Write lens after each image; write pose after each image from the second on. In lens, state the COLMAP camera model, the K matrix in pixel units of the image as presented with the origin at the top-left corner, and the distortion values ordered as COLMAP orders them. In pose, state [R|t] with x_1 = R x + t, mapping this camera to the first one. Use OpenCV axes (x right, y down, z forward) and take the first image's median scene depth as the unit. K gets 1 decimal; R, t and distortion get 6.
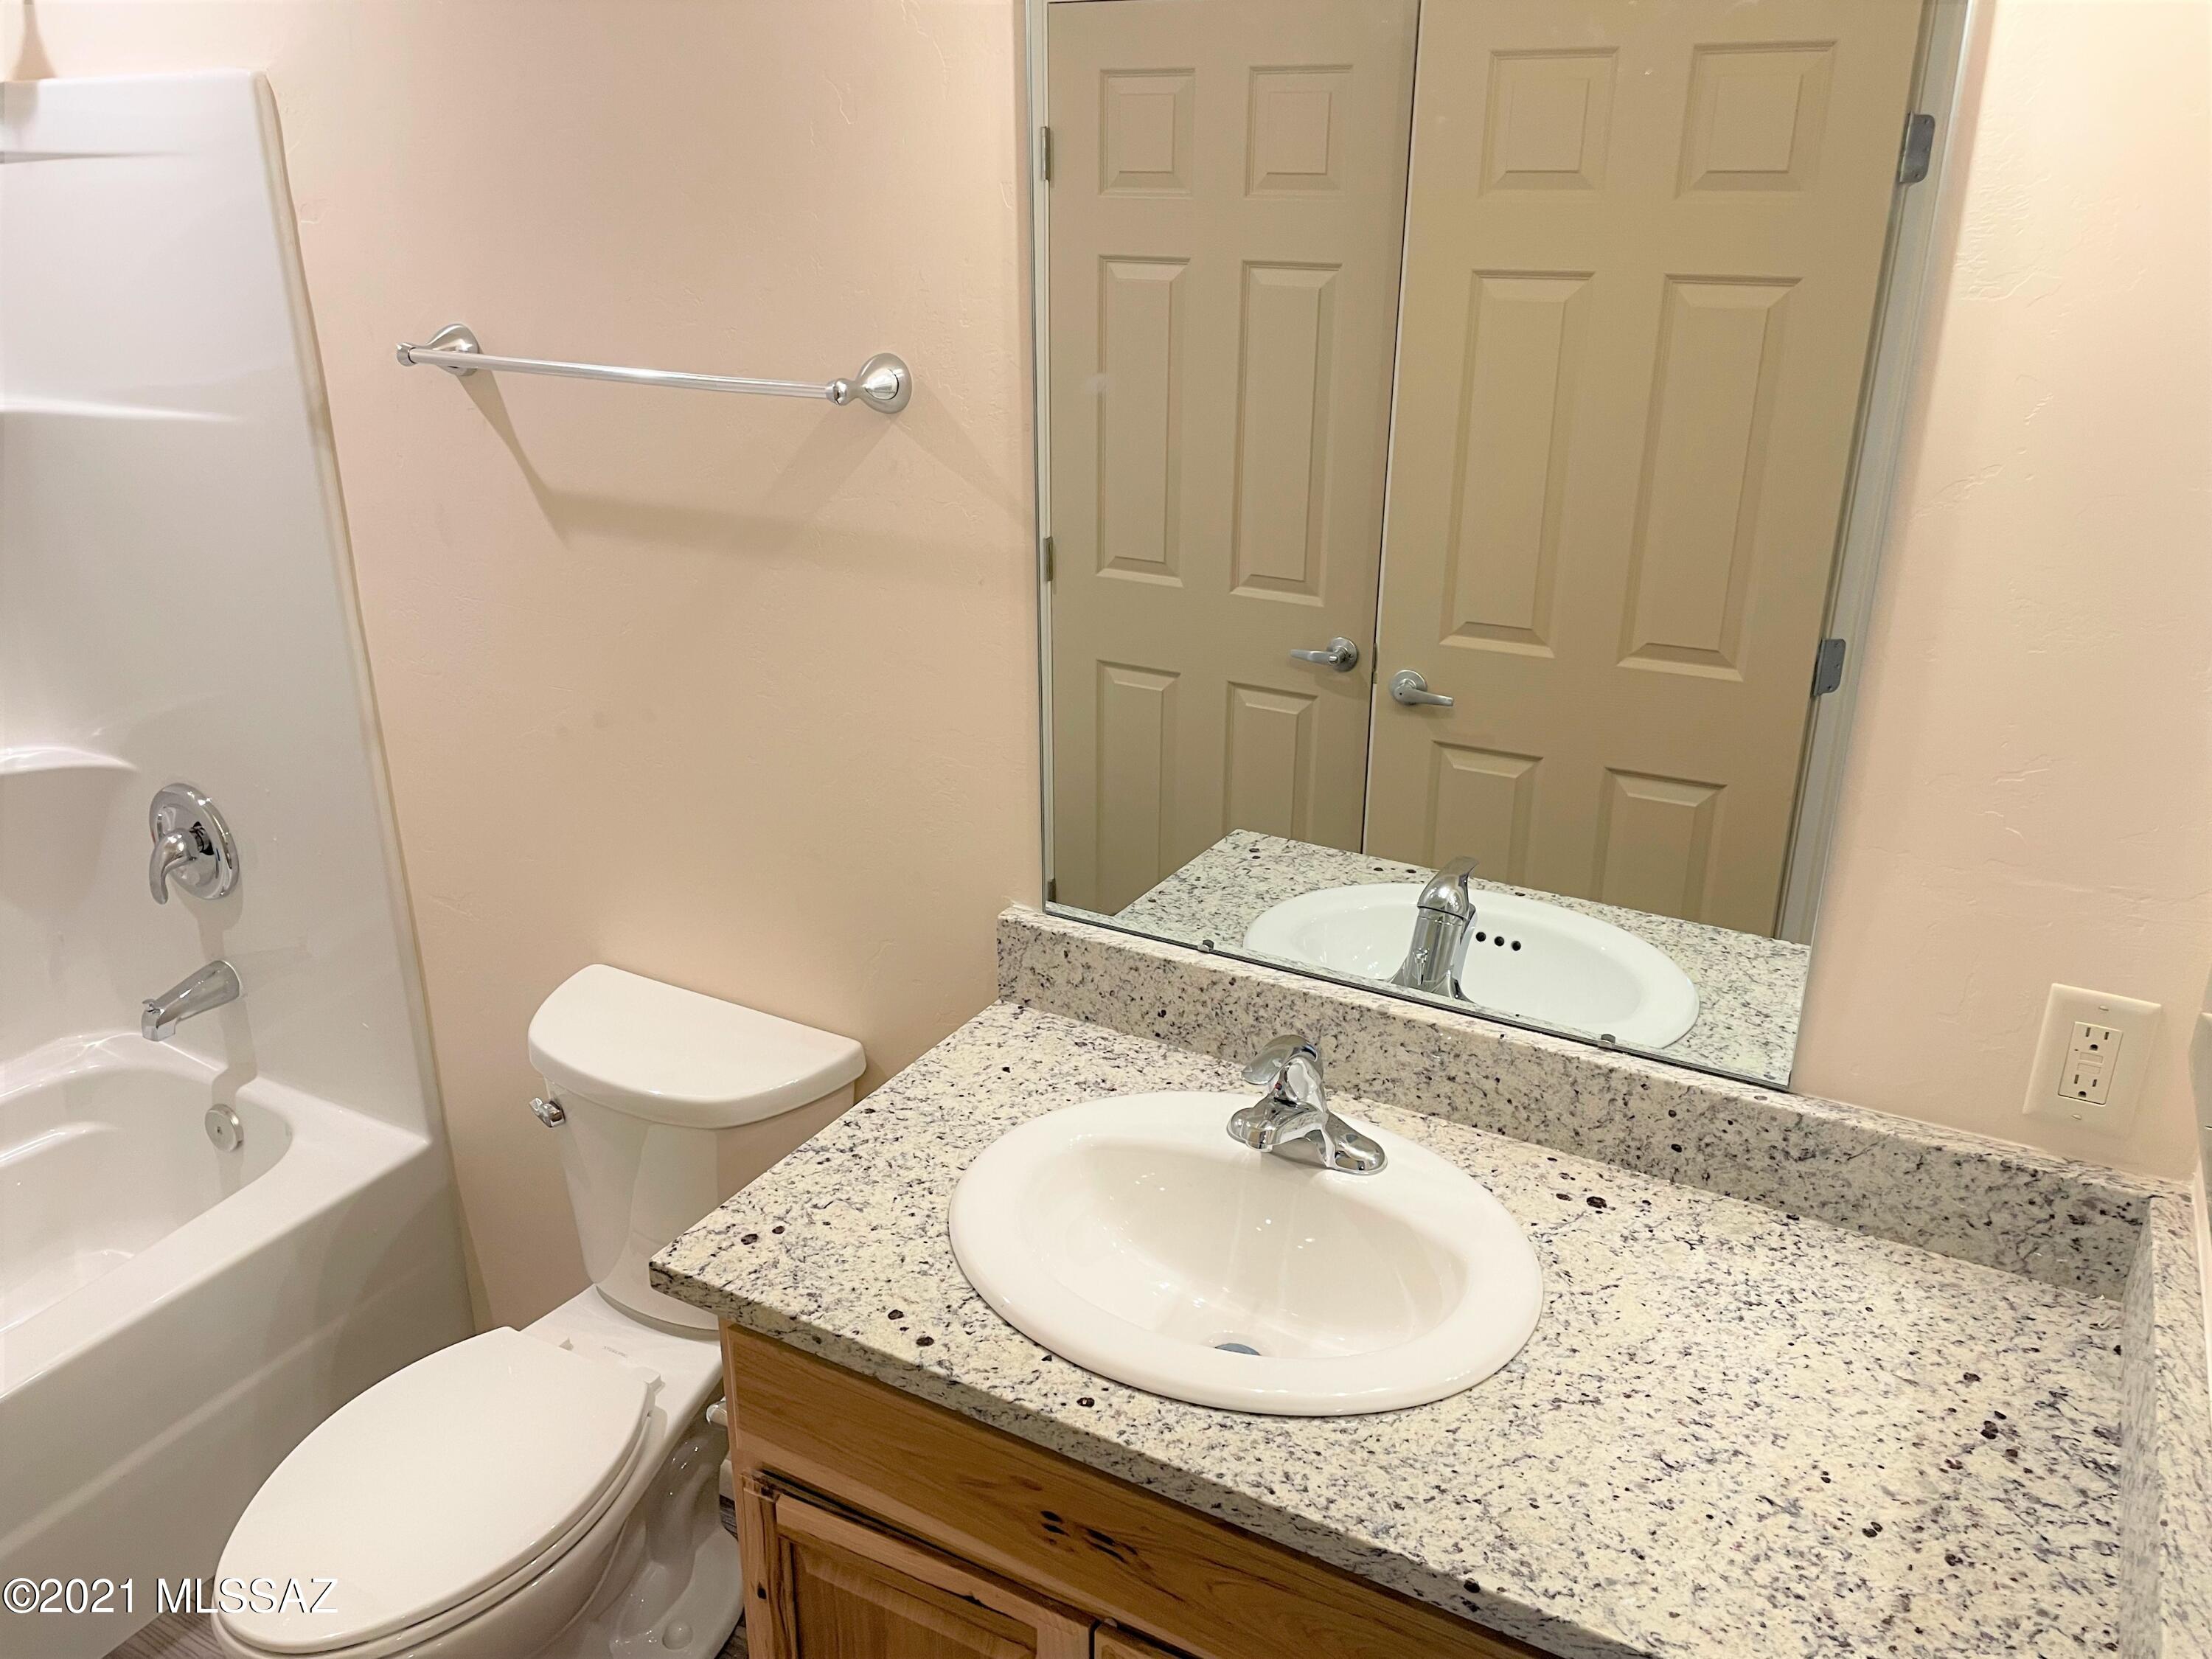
lens RADIAL K [[1677.7, 0, 1113.1], [0, 1677.7, 832.3], [0, 0, 1]] dist [0.076750, -0.106156]
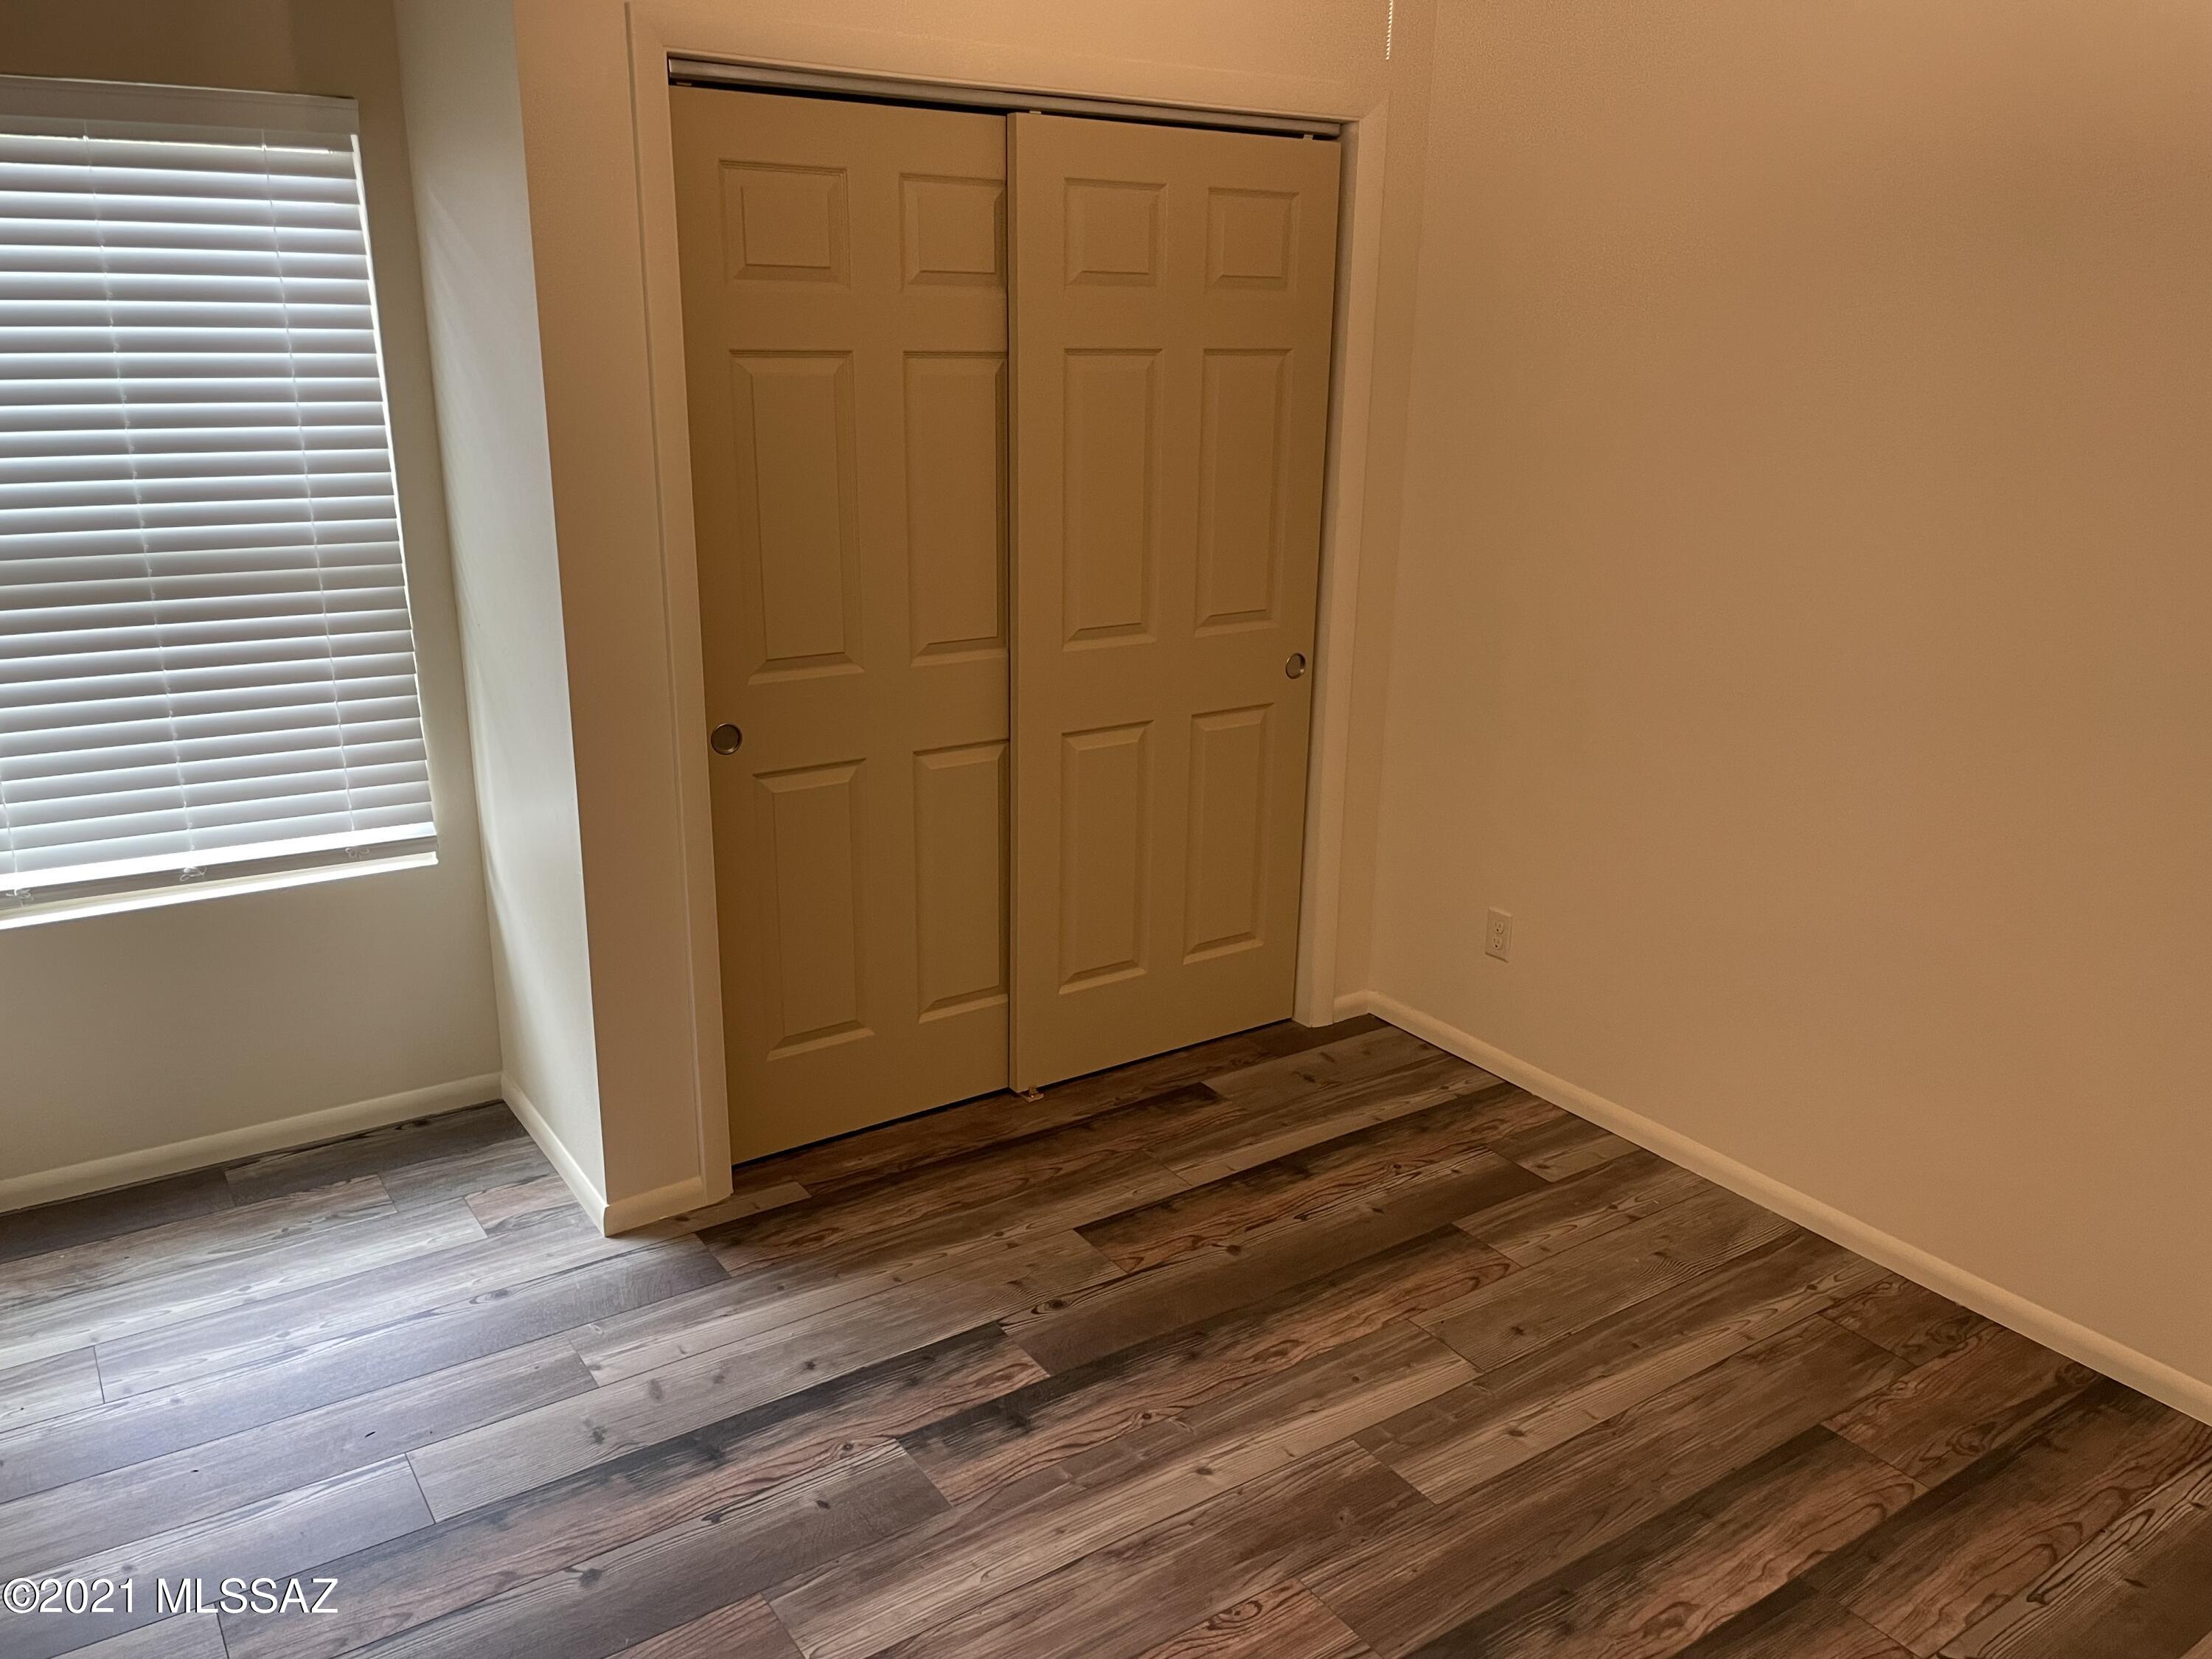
lens RADIAL K [[1677.7, 0, 1127.5], [0, 1677.7, 839.3], [0, 0, 1]] dist [0.076750, -0.106156]
pose [[0.325779, -0.299454, 0.896770, -1.451041], [0.327360, 0.925570, 0.190148, -0.332732], [-0.886963, 0.231620, 0.399560, 0.830431]]
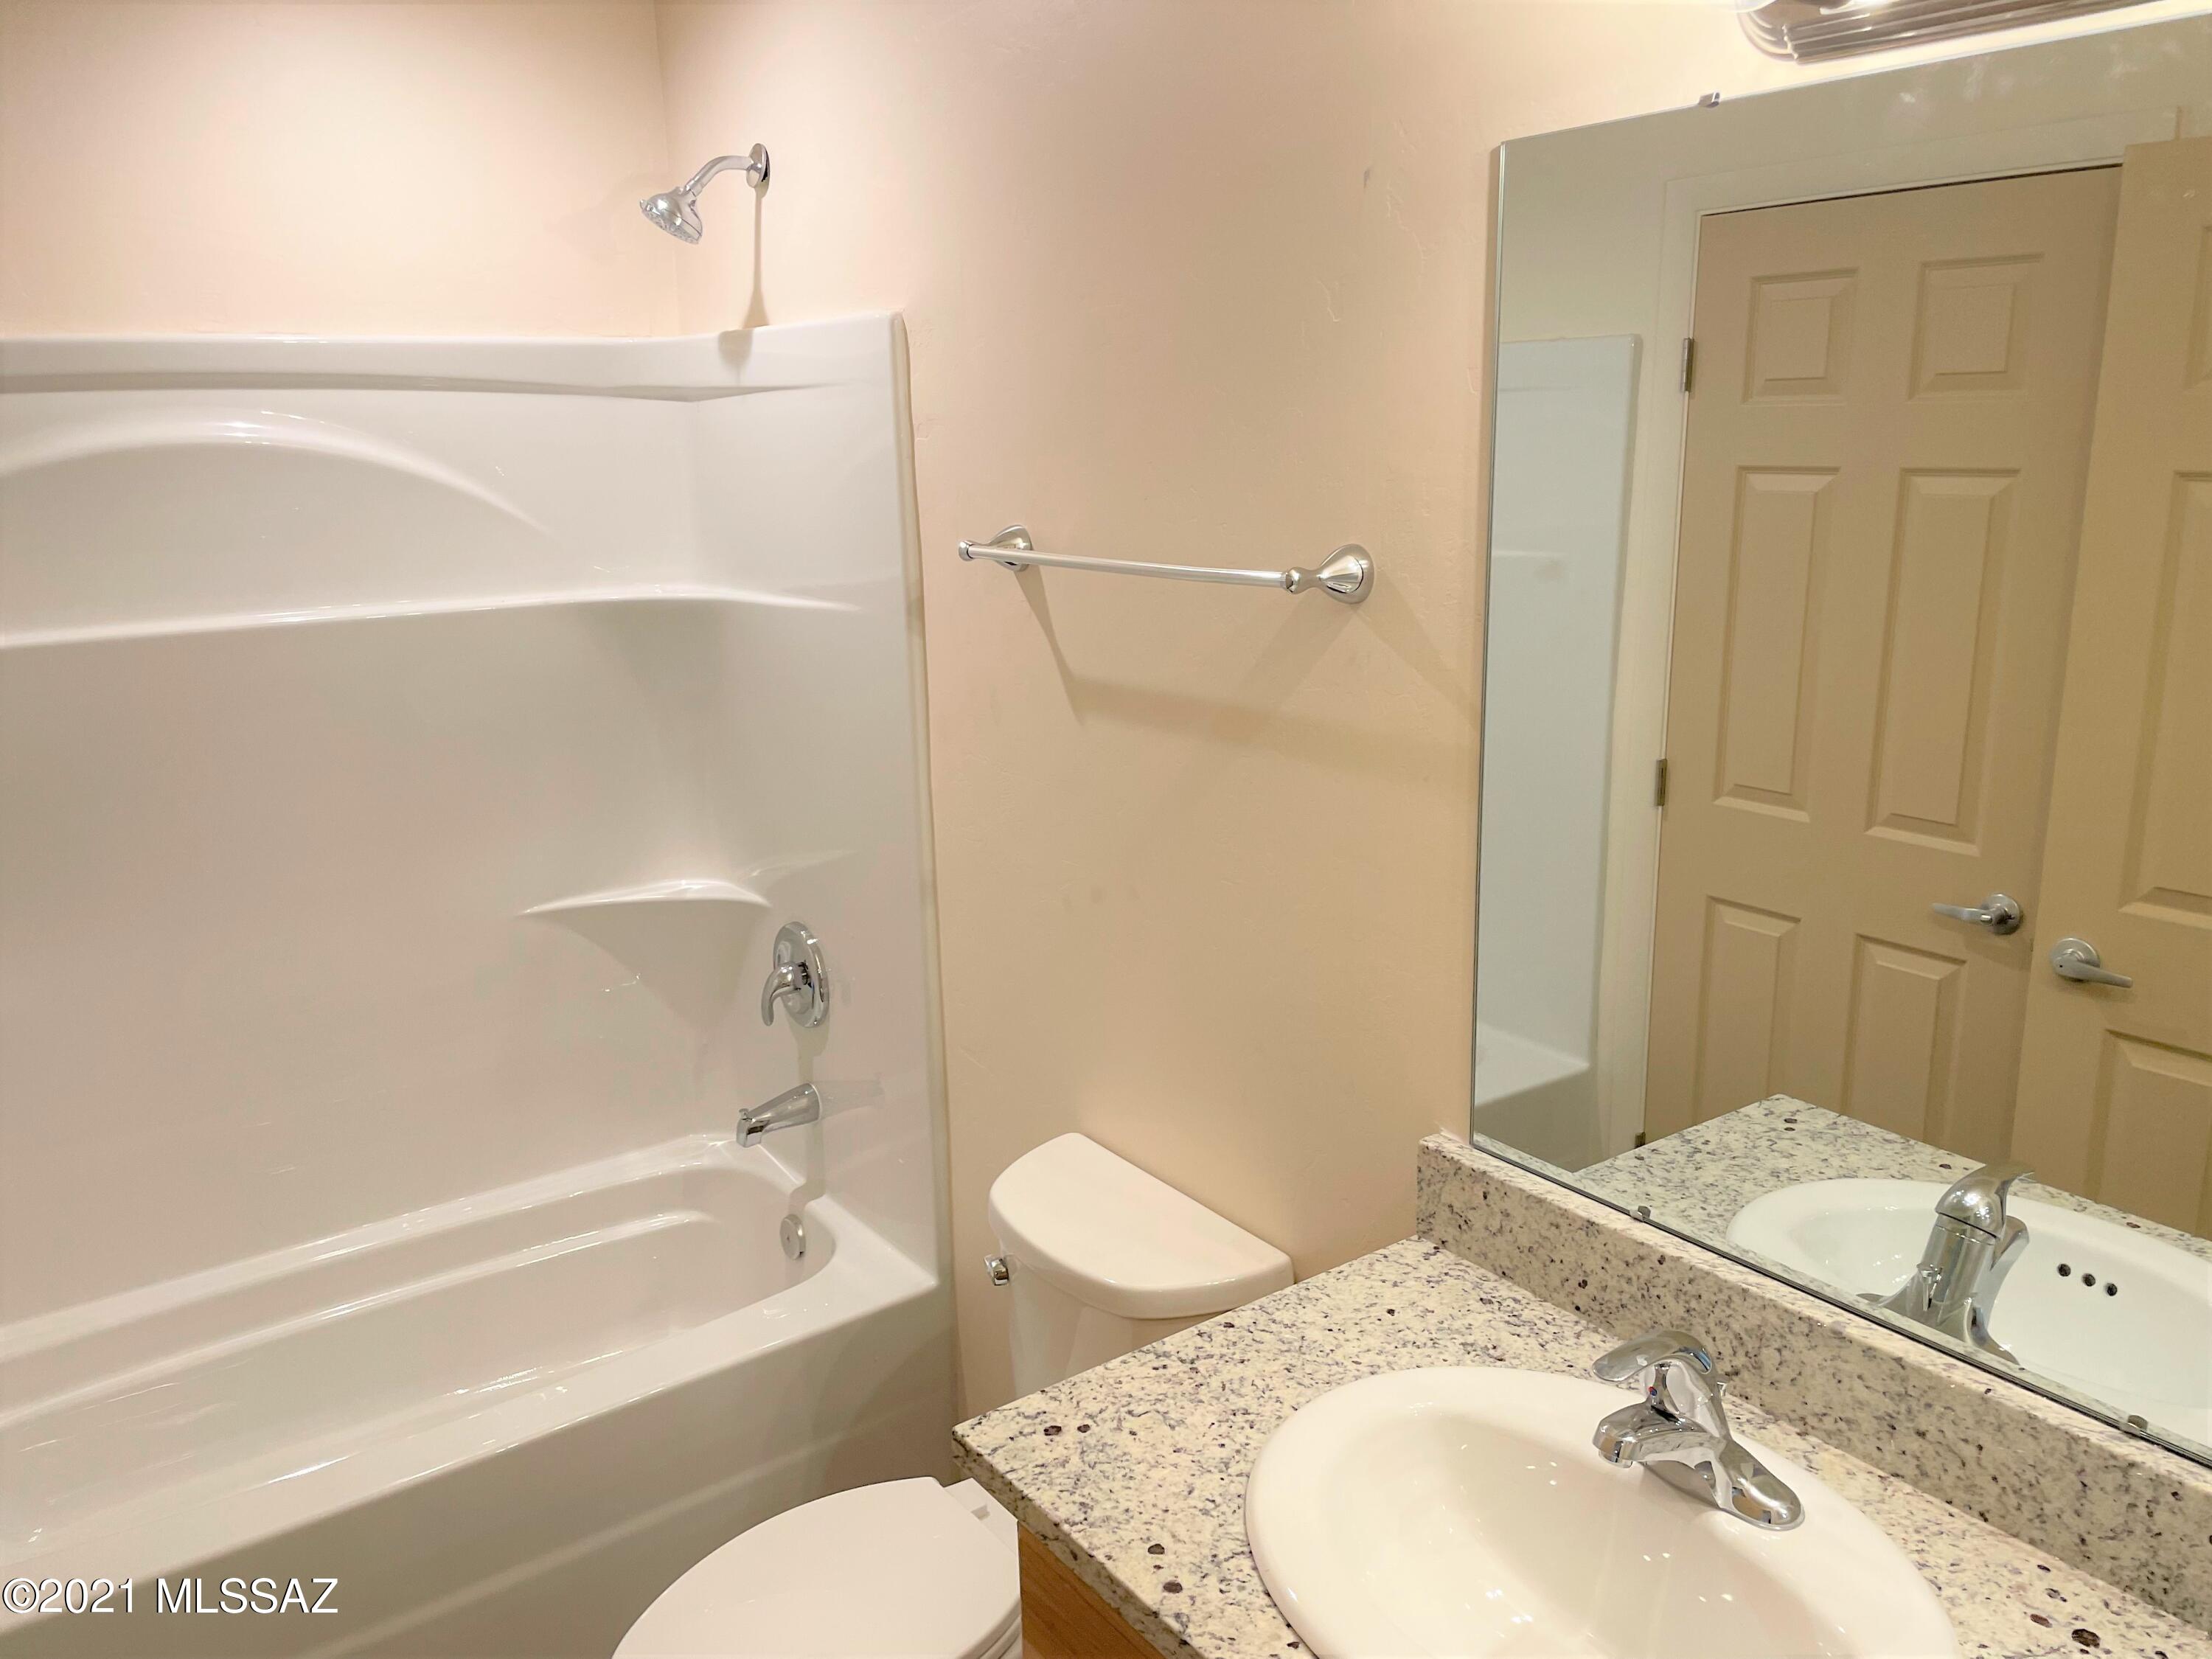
lens RADIAL K [[1677.7, 0, 1100.5], [0, 1677.7, 836.0], [0, 0, 1]] dist [0.076750, -0.106156]
pose [[0.905730, 0.078664, -0.416491, 0.129490], [-0.131952, 0.986128, -0.100700, 0.001175], [0.402792, 0.146163, 0.903546, 0.069189]]
